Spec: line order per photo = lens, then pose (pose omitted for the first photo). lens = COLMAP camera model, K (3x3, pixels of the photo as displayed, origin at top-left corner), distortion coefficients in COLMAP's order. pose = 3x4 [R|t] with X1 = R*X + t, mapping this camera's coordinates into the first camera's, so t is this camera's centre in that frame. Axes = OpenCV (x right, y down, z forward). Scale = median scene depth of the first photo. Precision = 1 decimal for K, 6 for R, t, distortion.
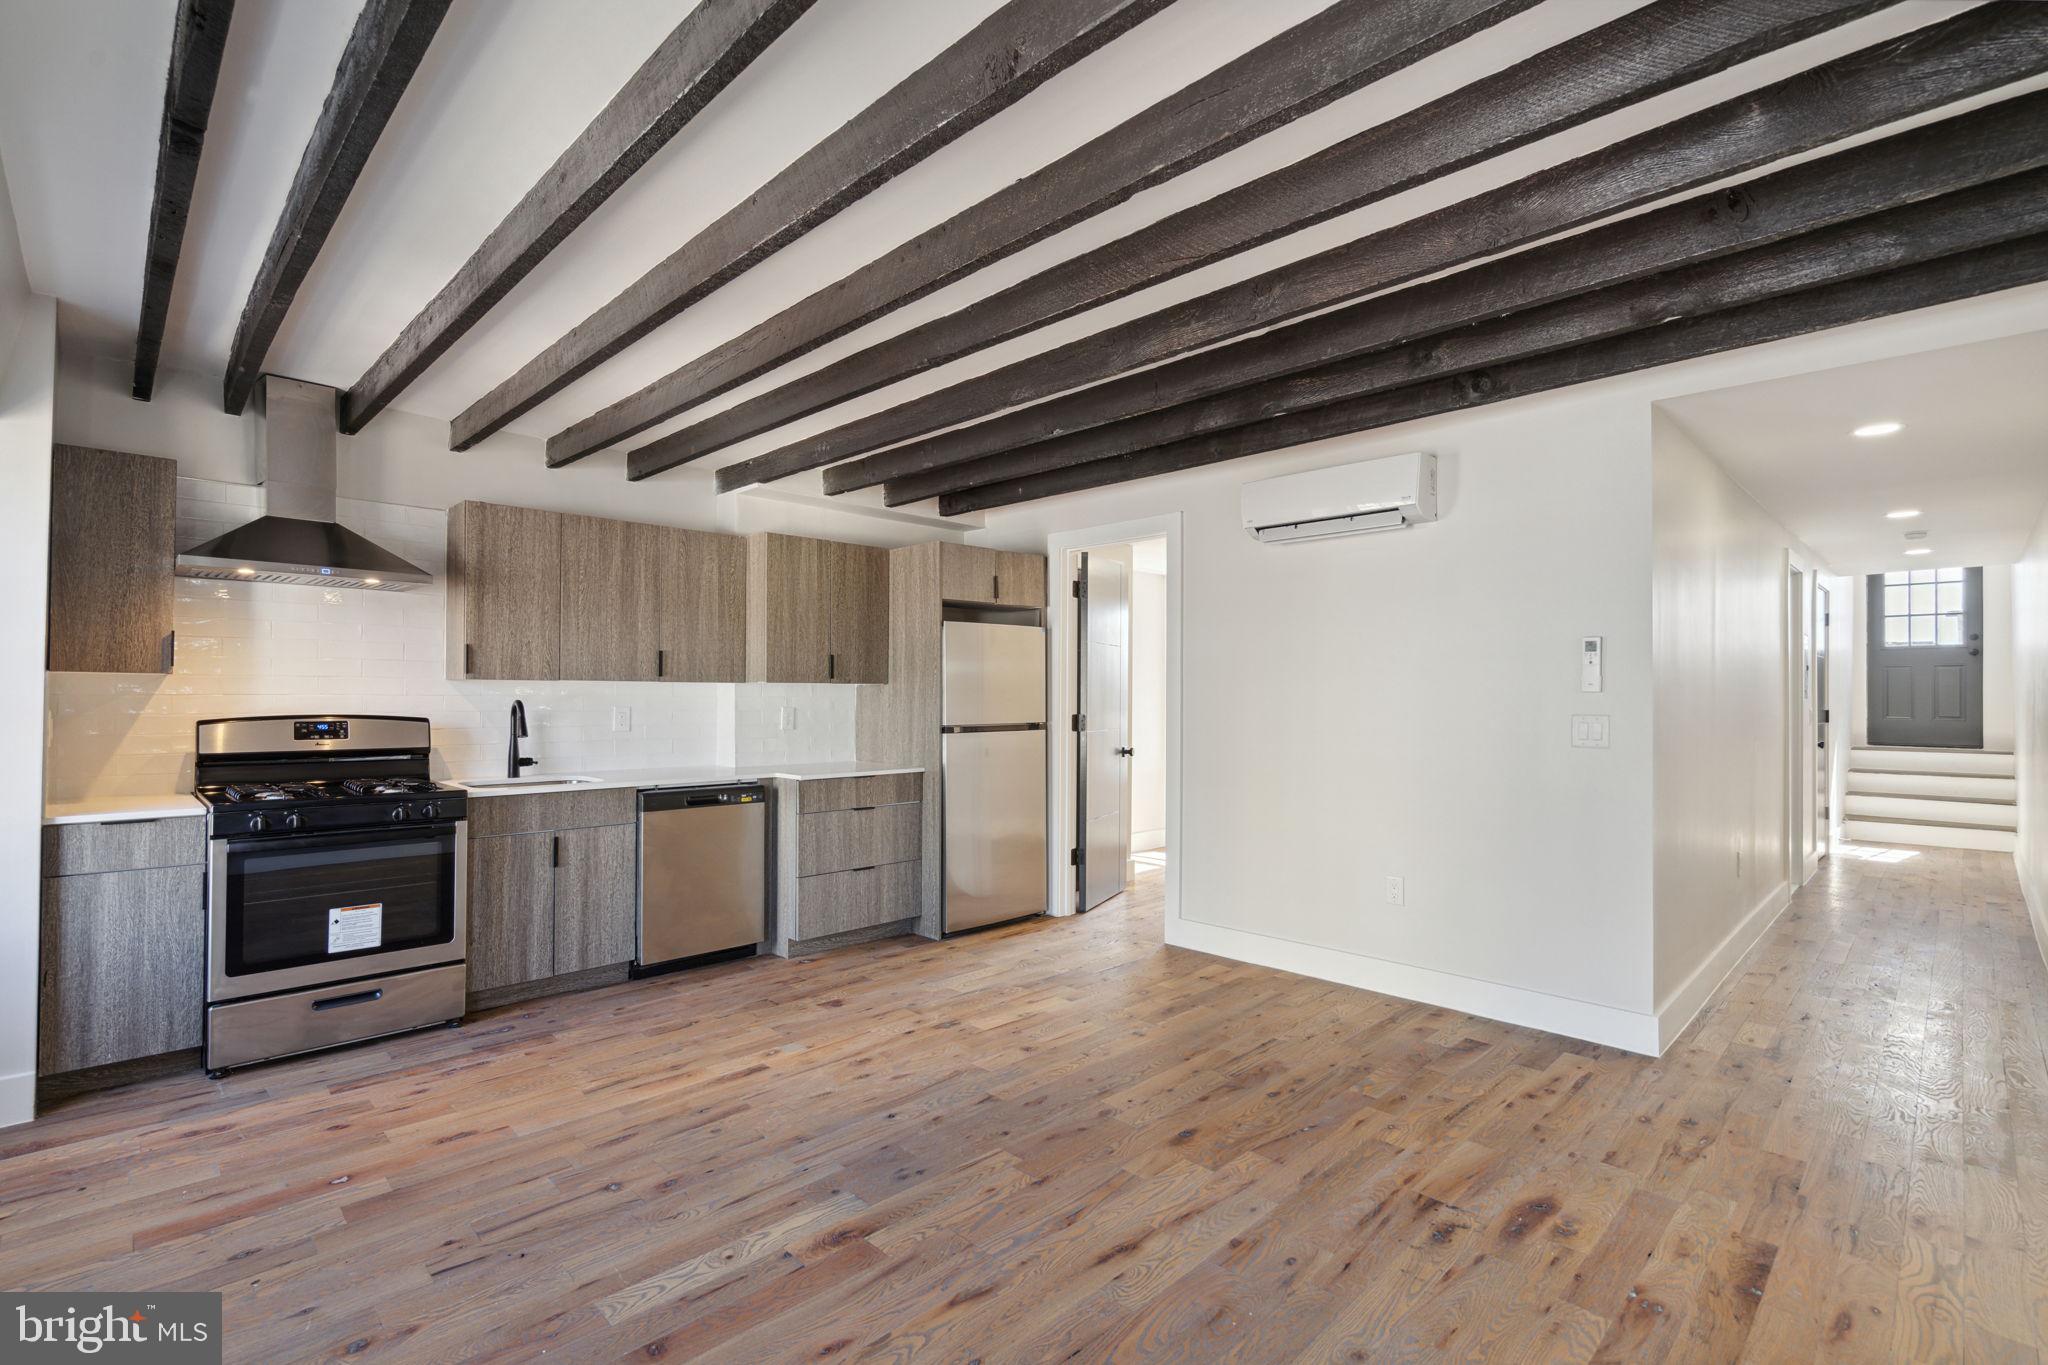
lens RADIAL K [[930.0, 0, 1019.6], [0, 930.0, 688.1], [0, 0, 1]] dist [-0.015104, 0.008034]
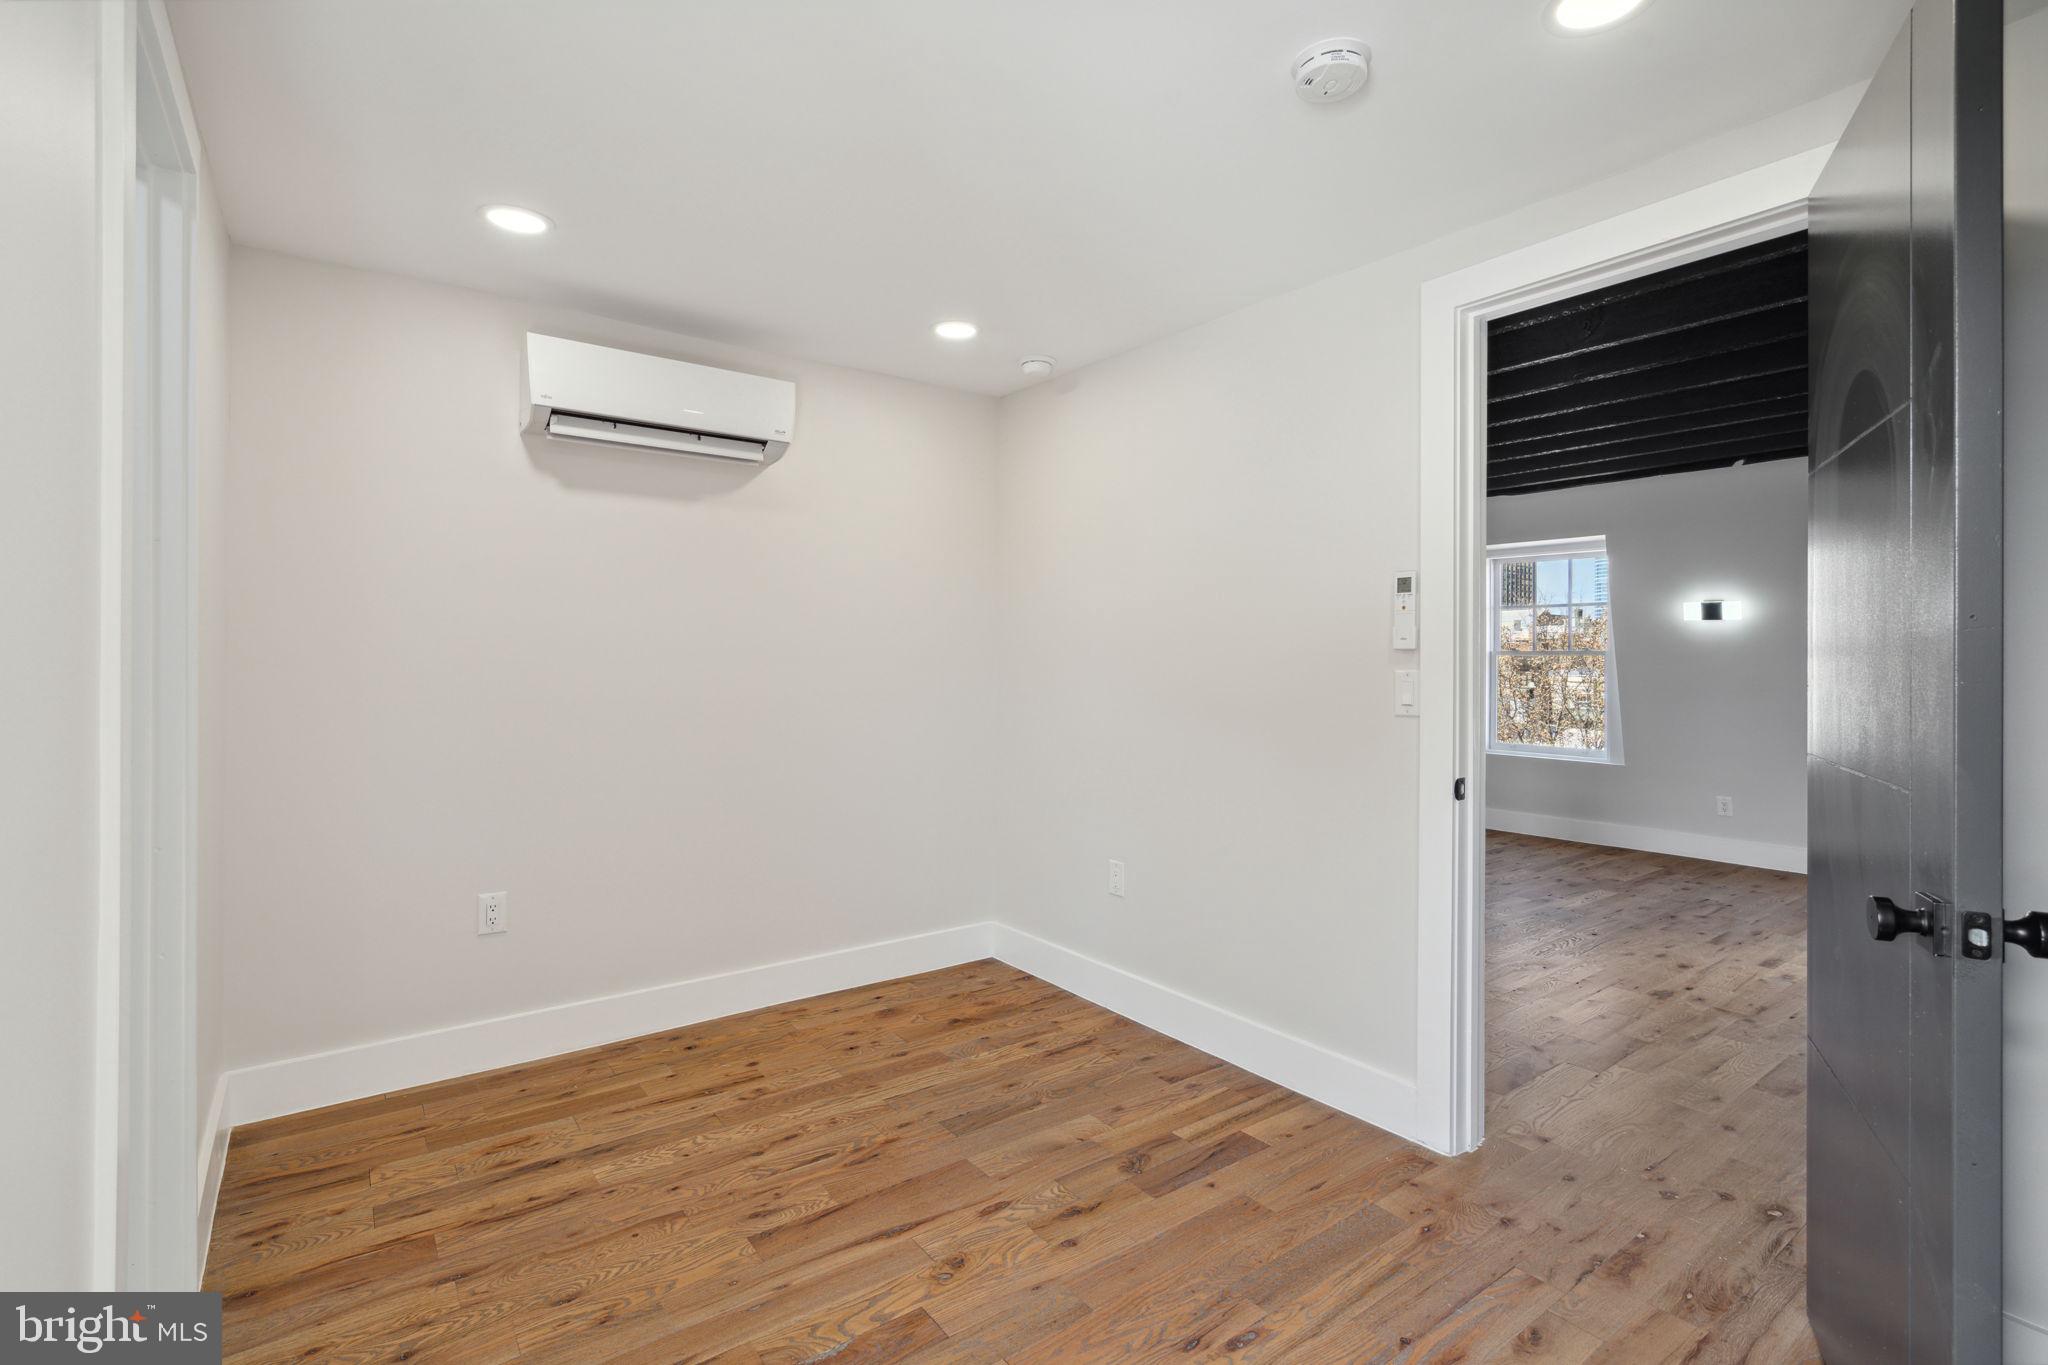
lens RADIAL K [[930.3, 0, 1017.9], [0, 930.3, 664.5], [0, 0, 1]] dist [-0.002895, -0.000530]
pose [[-0.989429, -0.010400, 0.144644, 0.464038], [-0.011307, 0.999921, -0.005456, 0.033931], [-0.144576, -0.007034, -0.989469, 2.125169]]
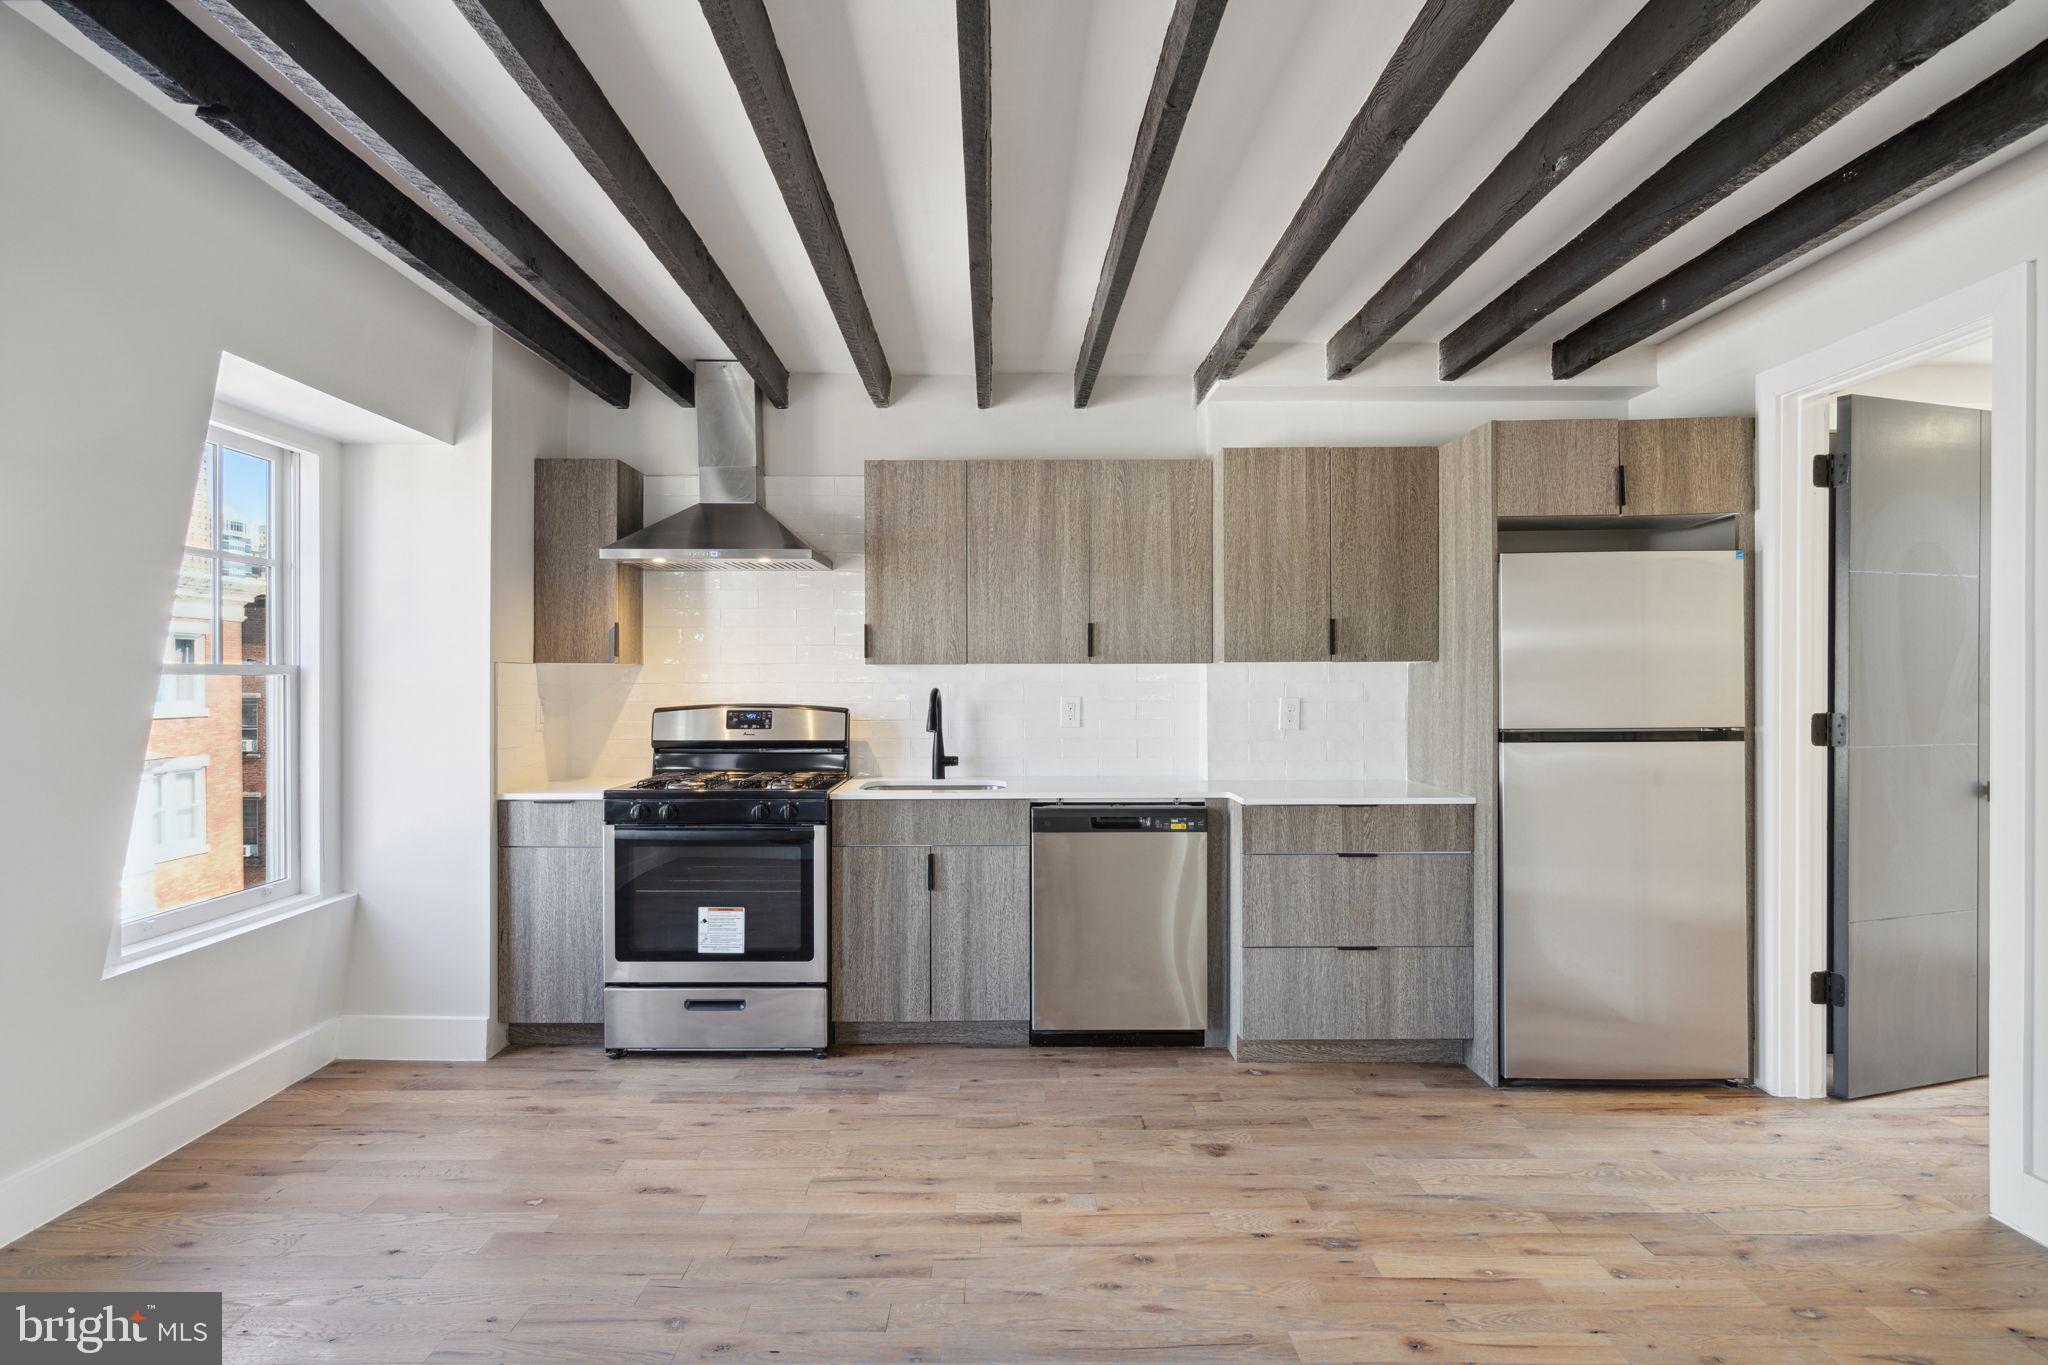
lens RADIAL K [[1137.7, 0, 1012.0], [0, 1137.7, 688.9], [0, 0, 1]] dist [0.003621, 0.002043]
pose [[0.711774, -0.001513, -0.702407, 0.290574], [0.011062, 0.999898, 0.009055, 0.006122], [0.702321, -0.014215, 0.711718, 0.366340]]
